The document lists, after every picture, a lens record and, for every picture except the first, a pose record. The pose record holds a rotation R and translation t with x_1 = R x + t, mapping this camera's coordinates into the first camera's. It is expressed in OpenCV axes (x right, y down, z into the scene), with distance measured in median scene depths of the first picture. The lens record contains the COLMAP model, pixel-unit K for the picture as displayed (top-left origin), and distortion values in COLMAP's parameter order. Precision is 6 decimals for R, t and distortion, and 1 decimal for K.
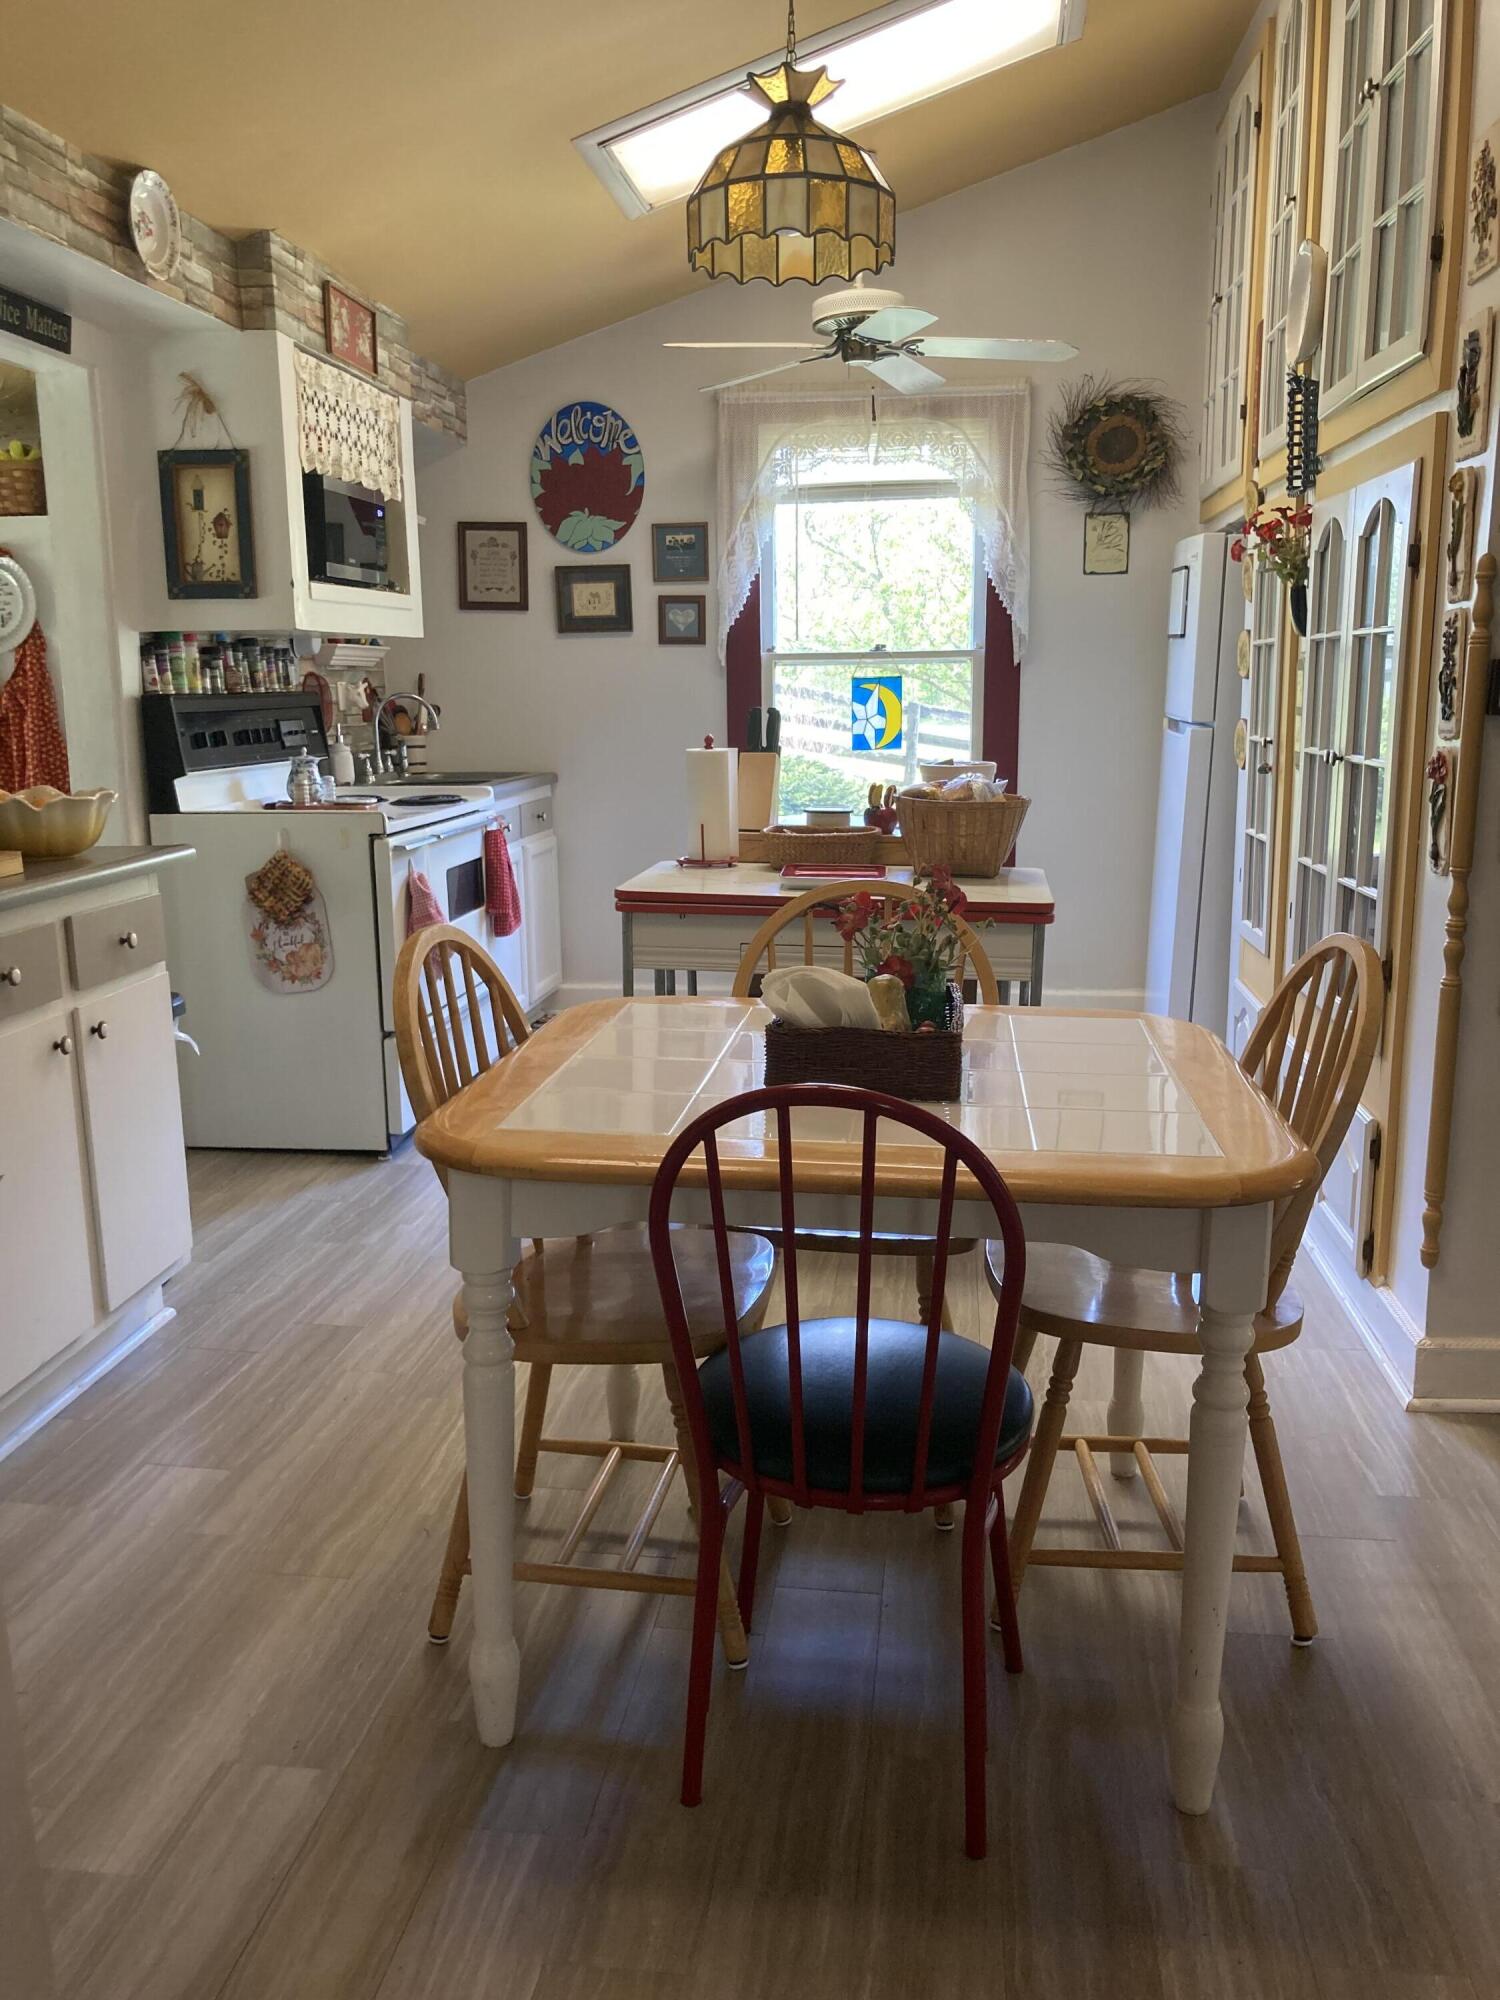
lens RADIAL K [[1673.6, 0, 743.8], [0, 1673.6, 995.6], [0, 0, 1]] dist [-0.002318, 0.001874]
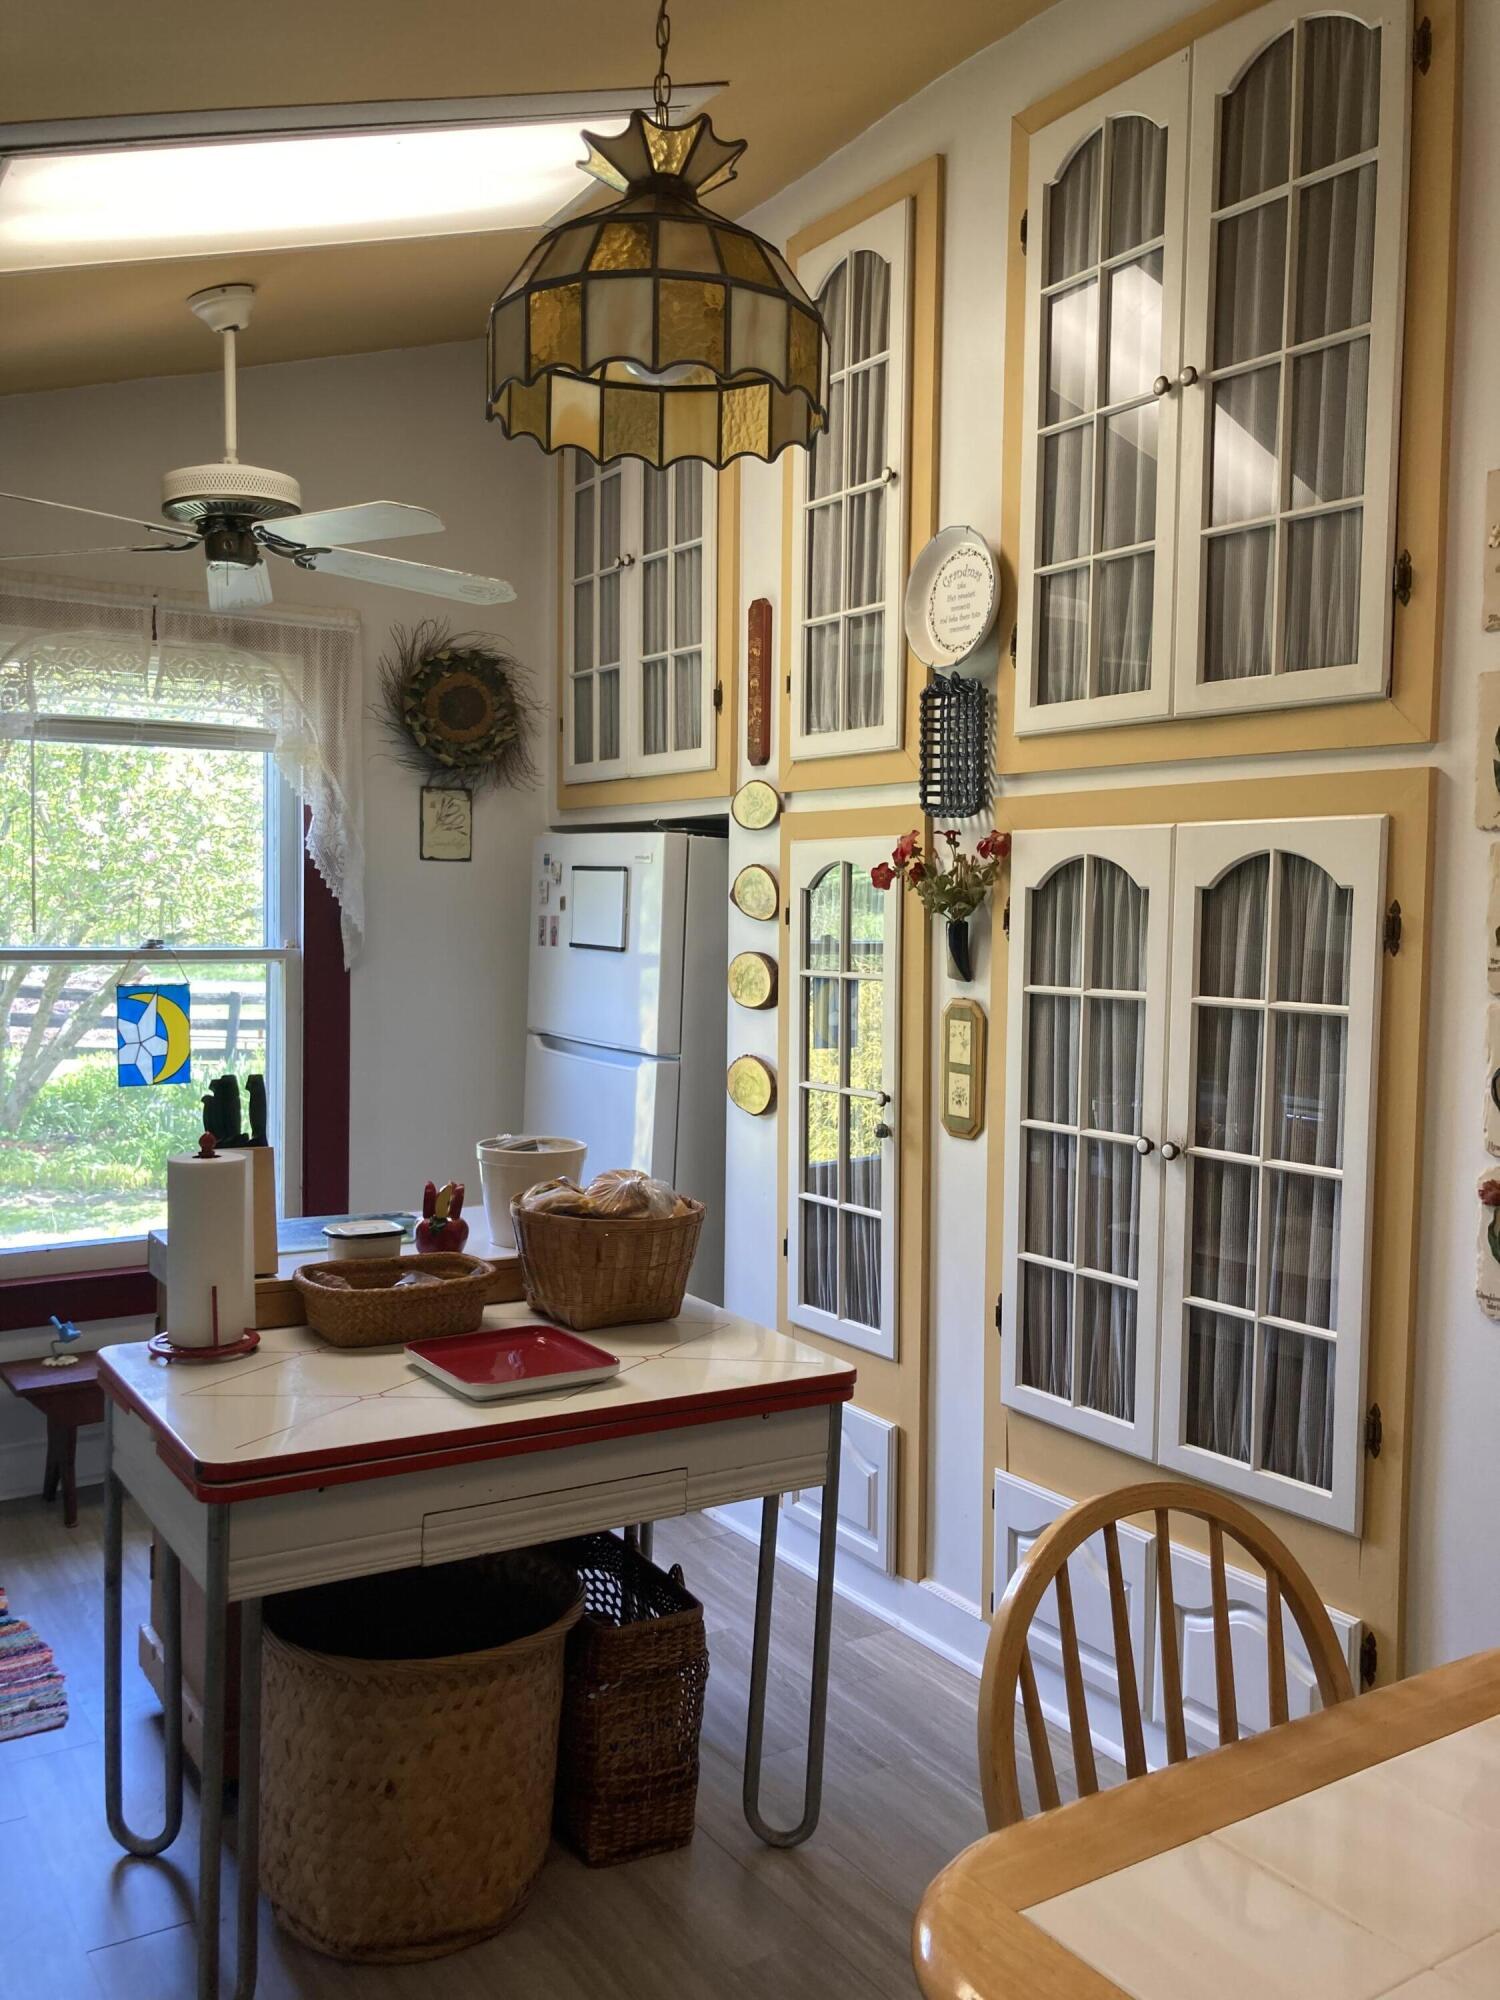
lens RADIAL K [[1635.7, 0, 751.6], [0, 1635.7, 1012.5], [0, 0, 1]] dist [-0.019768, -0.009310]
pose [[0.747360, -0.018337, 0.664167, -0.202922], [0.098060, 0.991717, -0.082962, -0.099790], [-0.657144, 0.127130, 0.742967, 0.327443]]
